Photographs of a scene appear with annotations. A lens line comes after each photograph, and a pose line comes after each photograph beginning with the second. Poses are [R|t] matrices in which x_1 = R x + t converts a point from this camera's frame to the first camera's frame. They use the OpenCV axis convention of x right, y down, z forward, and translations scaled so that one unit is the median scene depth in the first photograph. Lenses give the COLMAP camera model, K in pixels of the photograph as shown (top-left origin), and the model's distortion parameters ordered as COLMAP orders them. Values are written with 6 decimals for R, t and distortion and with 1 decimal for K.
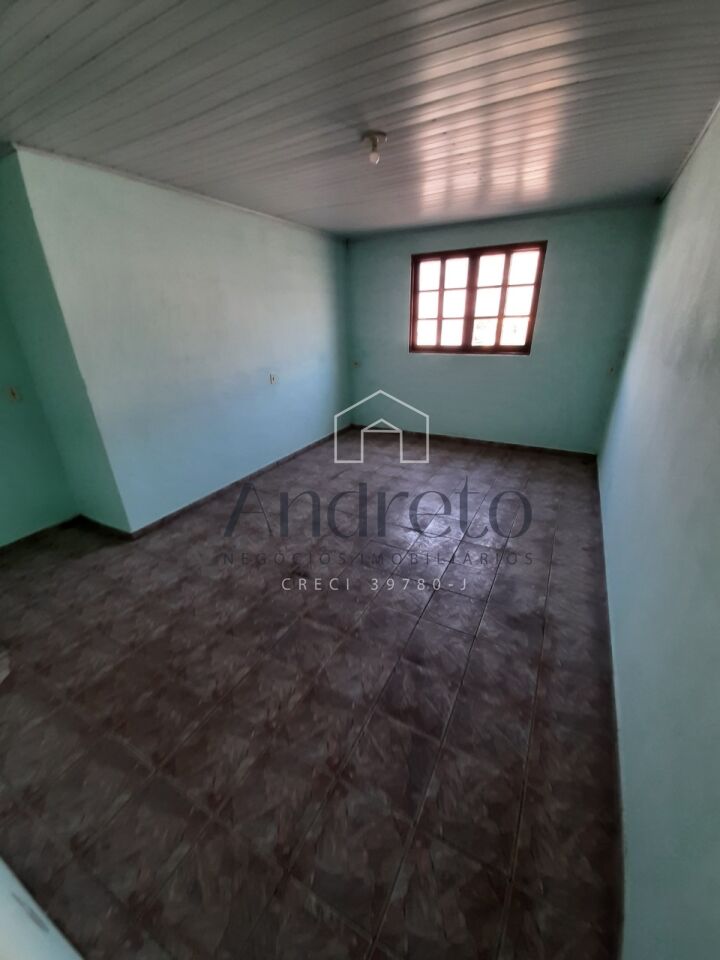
lens RADIAL K [[373.4, 0, 349.6], [0, 373.4, 489.2], [0, 0, 1]] dist [-0.009795, -0.004865]
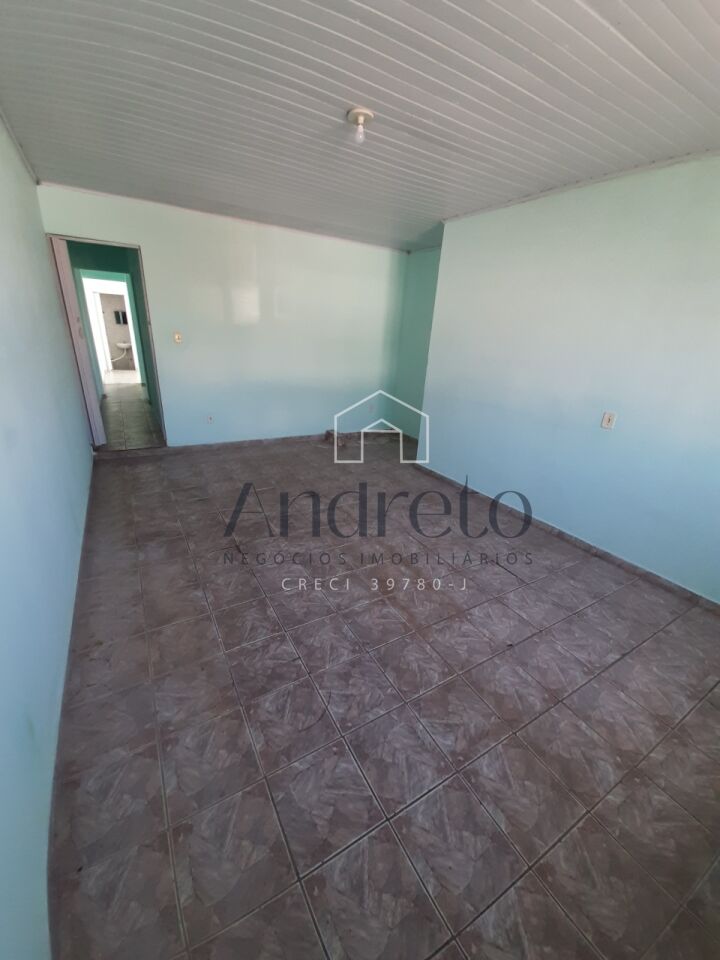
lens RADIAL K [[373.4, 0, 356.9], [0, 373.4, 484.3], [0, 0, 1]] dist [-0.009795, -0.004865]
pose [[-0.492115, 0.321791, -0.808871, 1.257208], [-0.401097, 0.740852, 0.538757, -0.870926], [0.772622, 0.589566, -0.235515, 1.993381]]
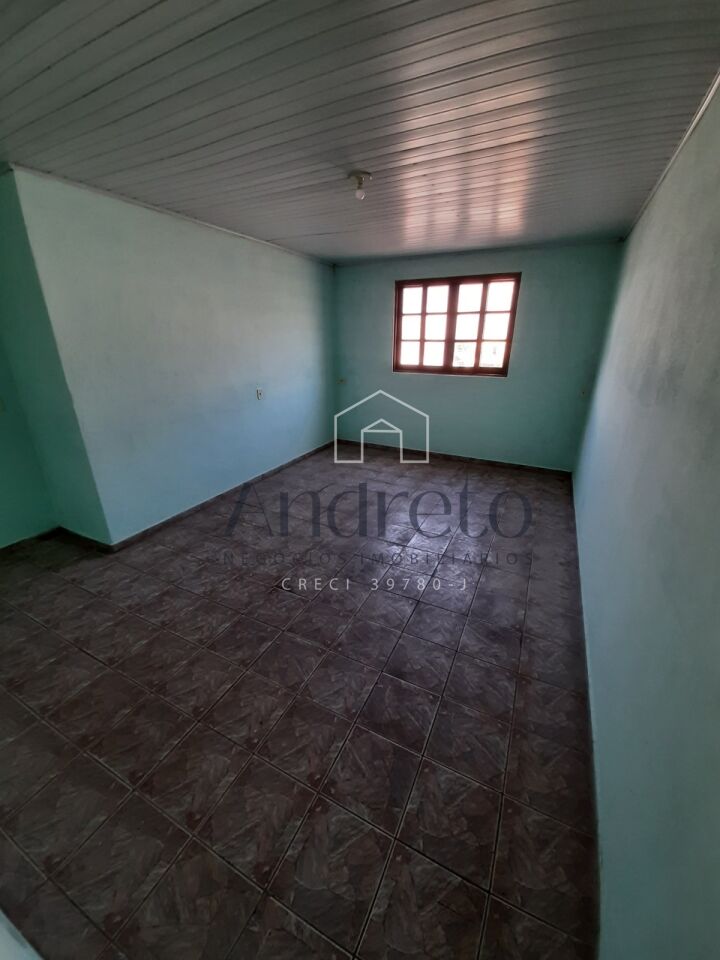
lens RADIAL K [[373.4, 0, 347.5], [0, 373.4, 485.7], [0, 0, 1]] dist [-0.009795, -0.004865]
pose [[0.999328, 0.010506, 0.035130, 0.000750], [-0.008897, 0.998918, -0.045643, -0.003472], [-0.035572, 0.045300, 0.998340, -0.027639]]
